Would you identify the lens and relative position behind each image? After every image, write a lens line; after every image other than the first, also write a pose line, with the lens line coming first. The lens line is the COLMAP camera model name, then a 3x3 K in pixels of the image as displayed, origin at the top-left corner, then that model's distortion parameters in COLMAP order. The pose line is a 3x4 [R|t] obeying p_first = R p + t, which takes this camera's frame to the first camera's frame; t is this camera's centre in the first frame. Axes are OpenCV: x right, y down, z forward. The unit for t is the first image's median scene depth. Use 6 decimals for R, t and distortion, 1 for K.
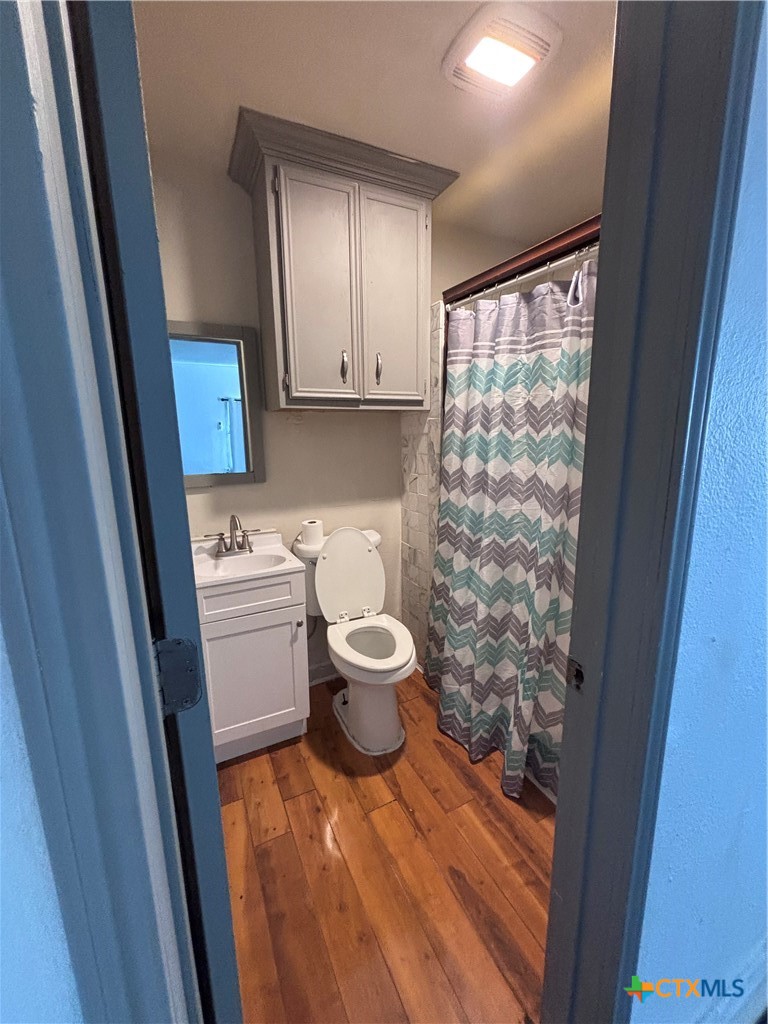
lens RADIAL K [[411.6, 0, 384.4], [0, 411.6, 510.1], [0, 0, 1]] dist [-0.002160, 0.000337]
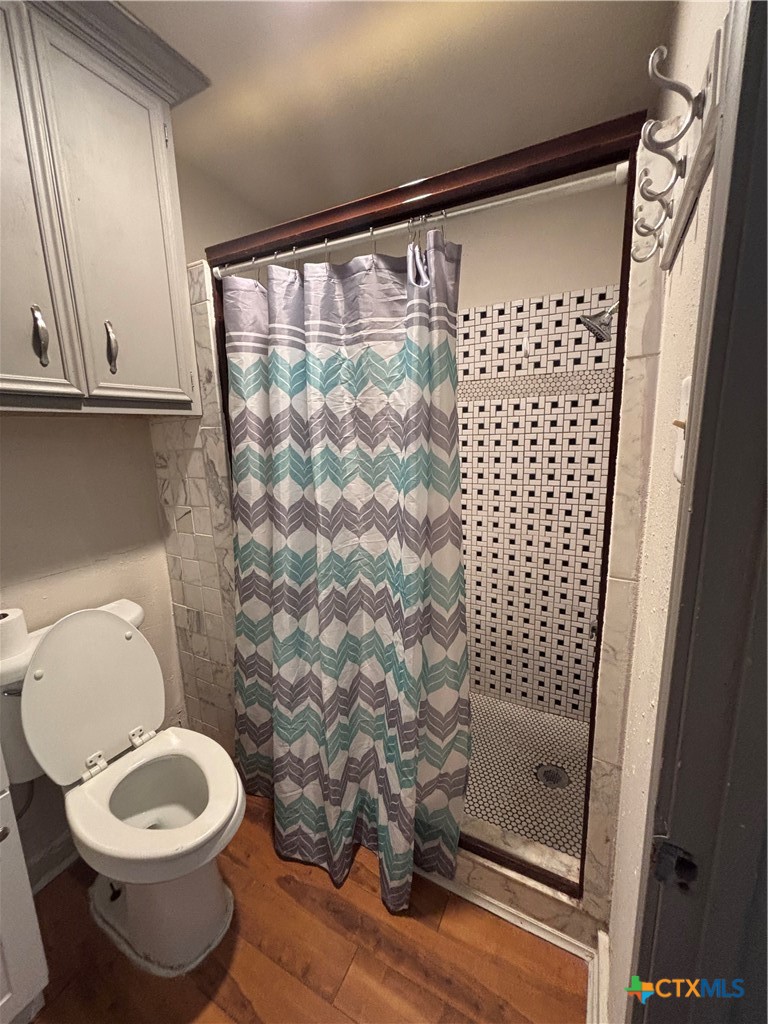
lens RADIAL K [[411.6, 0, 384.4], [0, 411.6, 510.1], [0, 0, 1]] dist [-0.002160, 0.000337]
pose [[0.811967, -0.113808, 0.572500, -0.066253], [0.122995, 0.992146, 0.022788, -0.071079], [-0.570597, 0.051912, 0.819588, 0.296491]]
